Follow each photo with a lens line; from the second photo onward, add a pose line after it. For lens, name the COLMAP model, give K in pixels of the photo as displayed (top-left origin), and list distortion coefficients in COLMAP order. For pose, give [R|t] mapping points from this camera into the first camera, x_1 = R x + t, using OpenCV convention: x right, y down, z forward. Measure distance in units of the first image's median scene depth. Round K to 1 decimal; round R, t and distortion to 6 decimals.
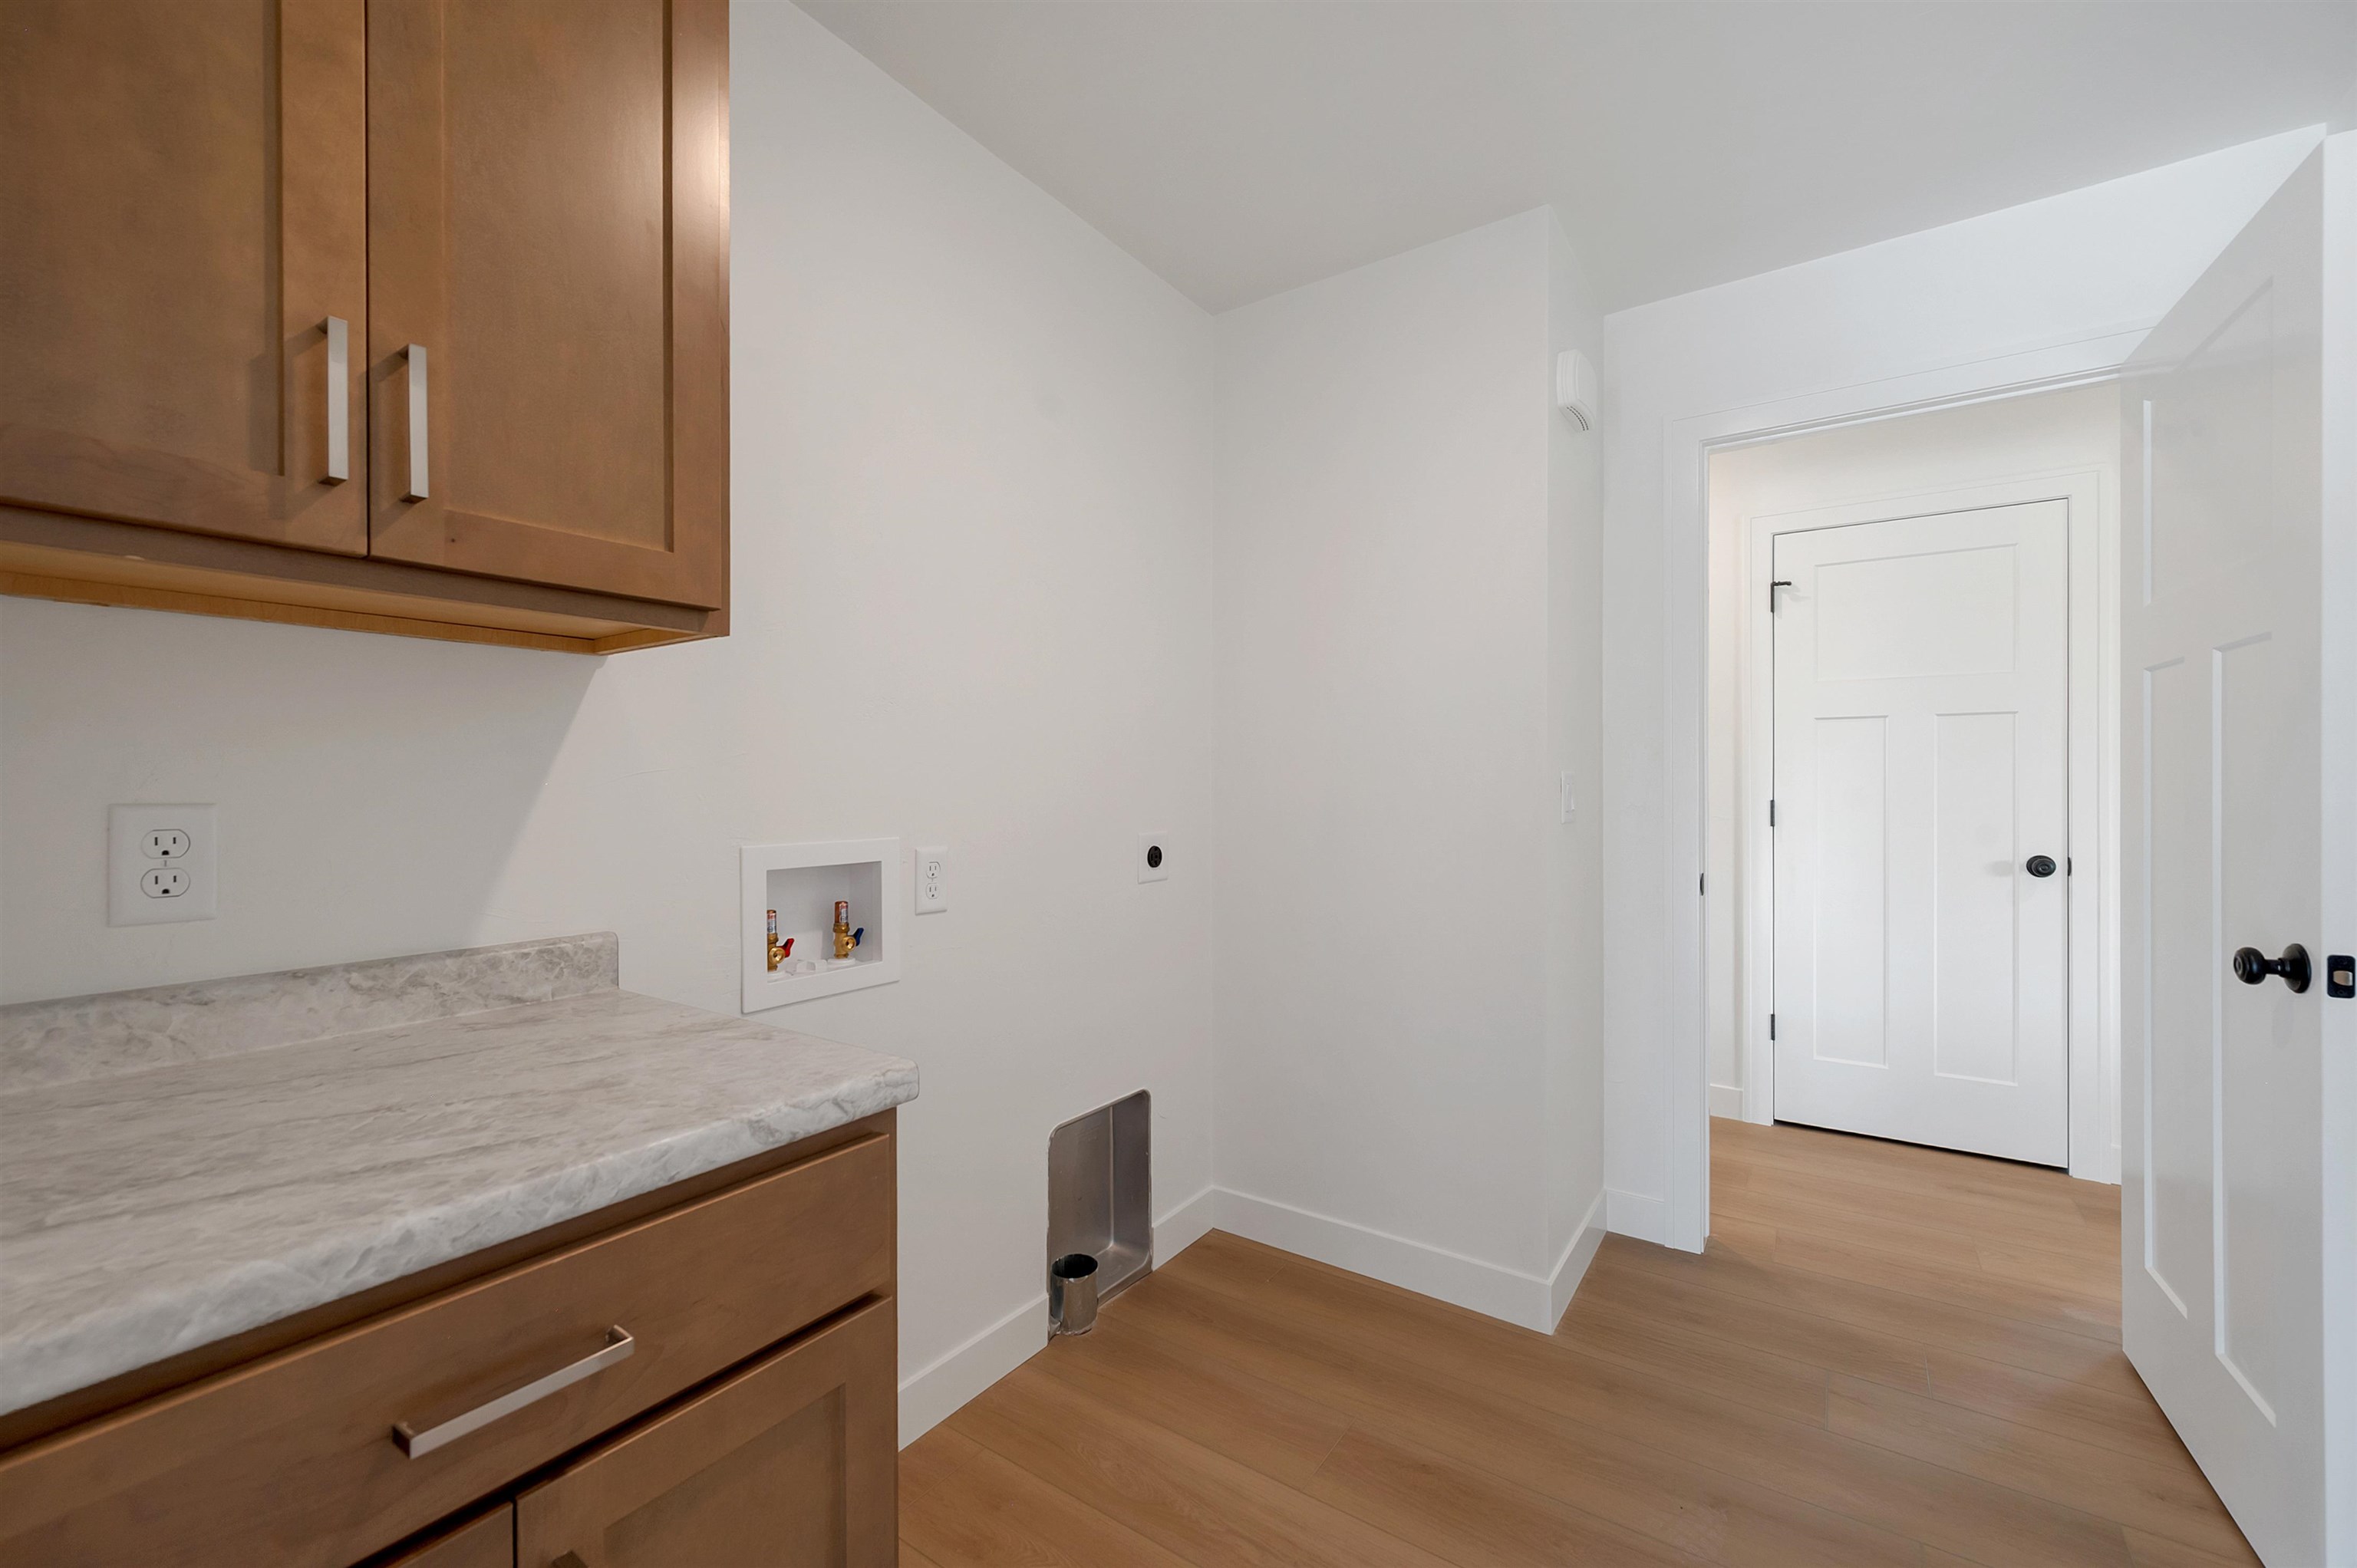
lens RADIAL K [[956.2, 0, 1183.9], [0, 956.2, 780.2], [0, 0, 1]] dist [0.000913, -0.000223]
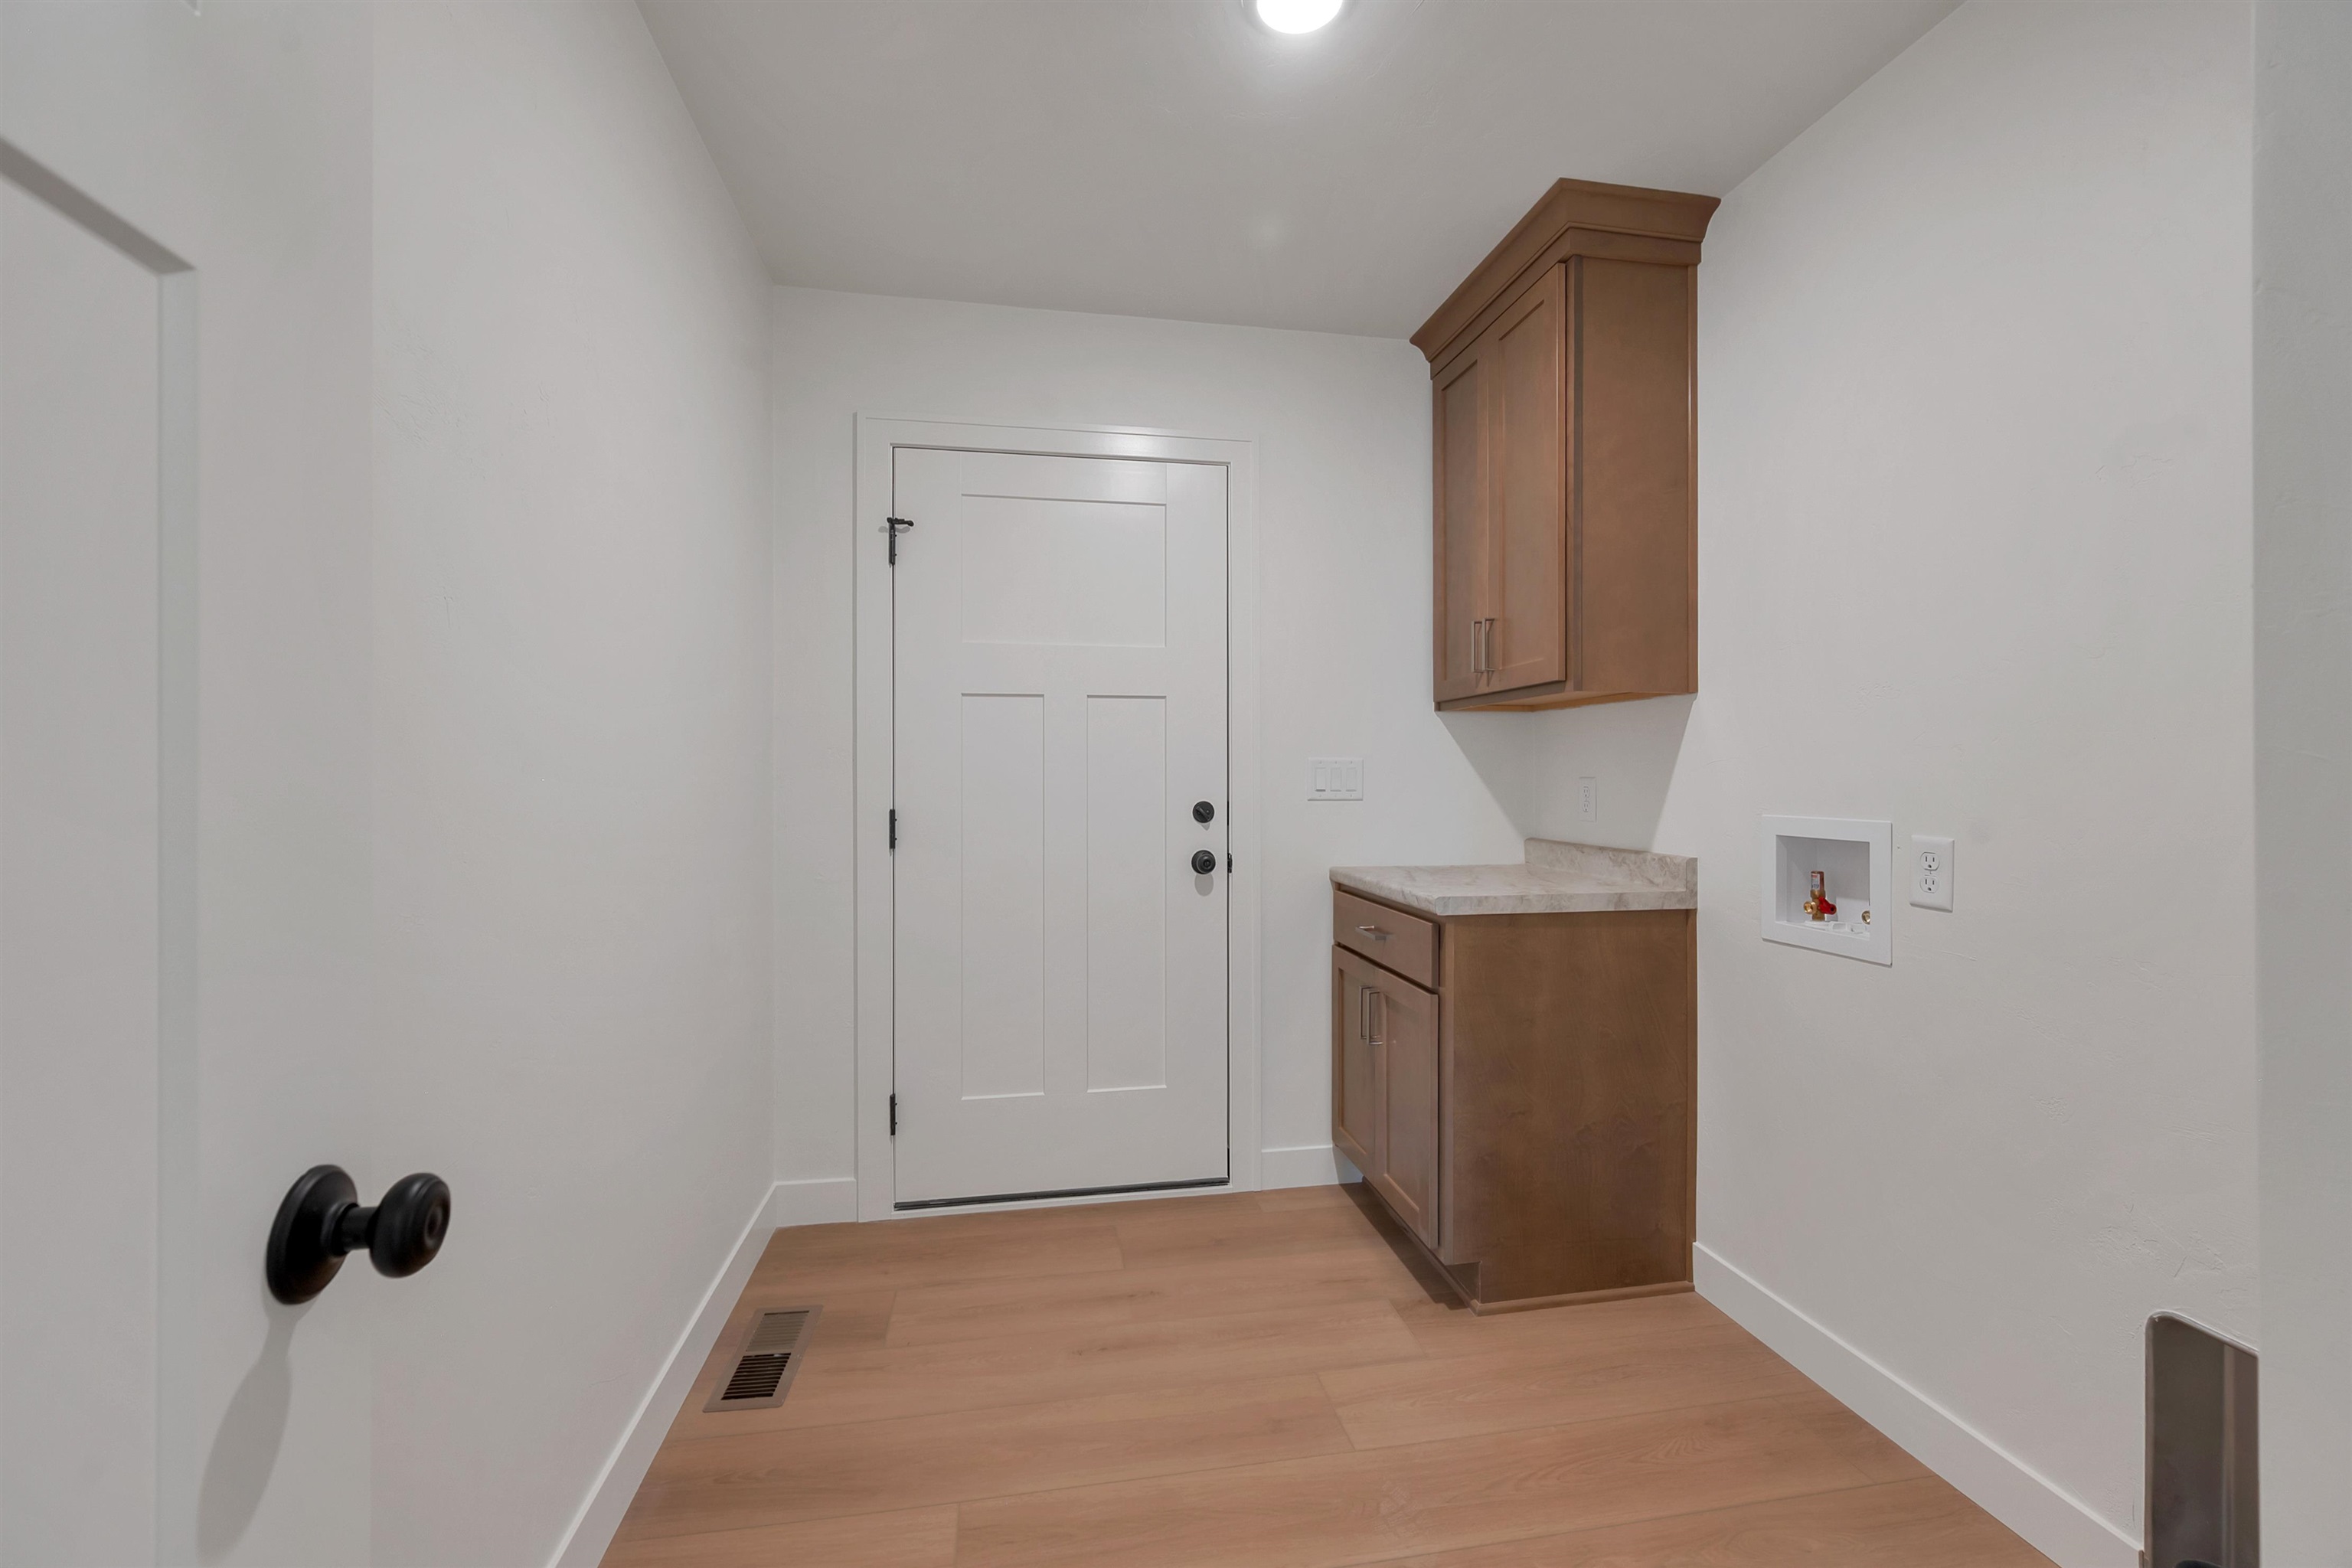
lens RADIAL K [[954.3, 0, 1181.4], [0, 954.3, 780.2], [0, 0, 1]] dist [0.000913, -0.000223]
pose [[-0.741299, 0.002971, -0.671168, 1.348556], [0.006787, 0.999972, -0.003070, 0.026873], [0.671140, -0.006831, -0.741299, 1.883009]]
